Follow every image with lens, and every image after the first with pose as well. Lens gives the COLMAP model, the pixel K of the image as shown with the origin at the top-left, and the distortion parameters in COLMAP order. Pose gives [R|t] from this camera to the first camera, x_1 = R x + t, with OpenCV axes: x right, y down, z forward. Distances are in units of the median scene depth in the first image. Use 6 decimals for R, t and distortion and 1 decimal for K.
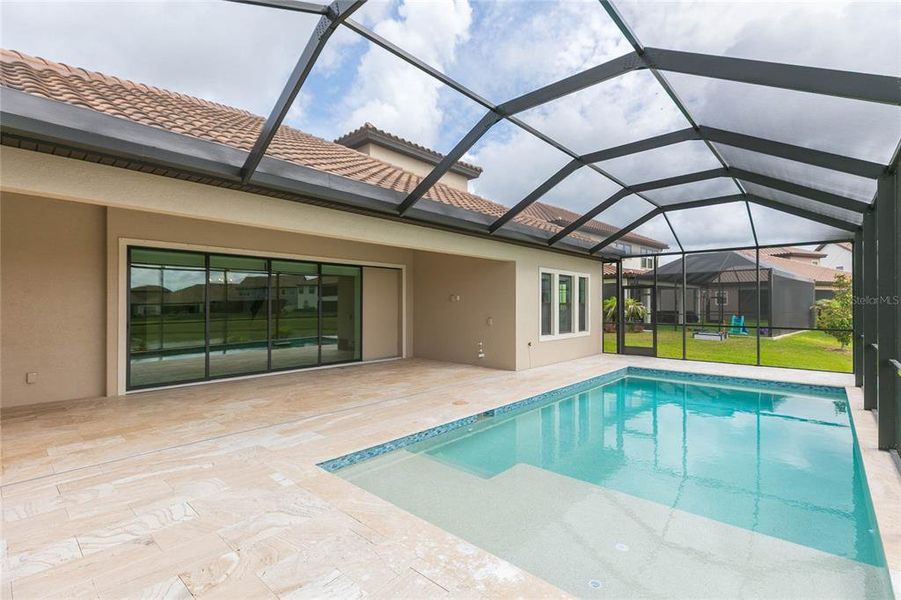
lens RADIAL K [[422.2, 0, 450.5], [0, 422.2, 300.0], [0, 0, 1]] dist [0.013085, 0.000086]
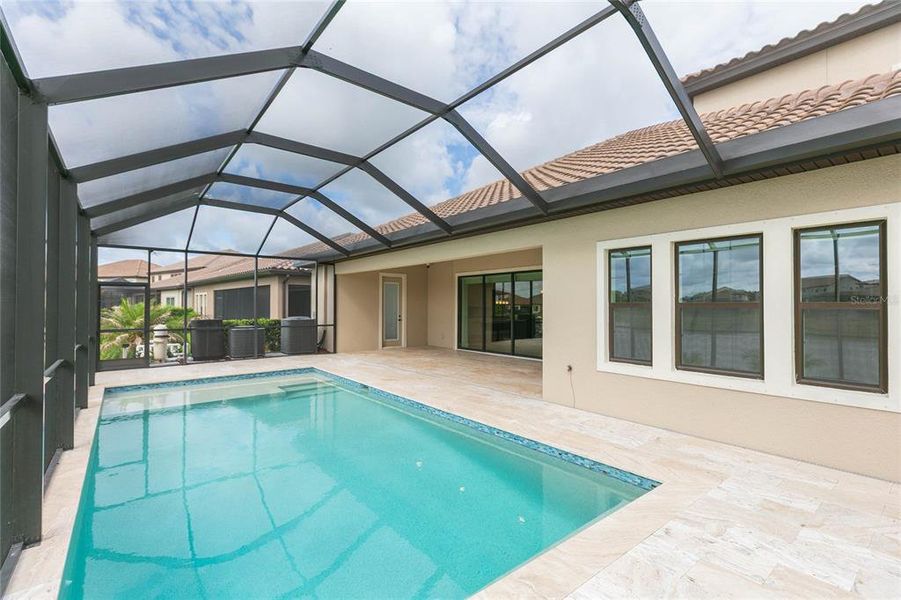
lens RADIAL K [[406.1, 0, 457.8], [0, 406.1, 294.4], [0, 0, 1]] dist [0.004188, -0.000166]
pose [[-0.163817, -0.027863, -0.986097, 0.909393], [0.008789, 0.999520, -0.029703, 0.011180], [0.986452, -0.013533, -0.163494, 1.035104]]
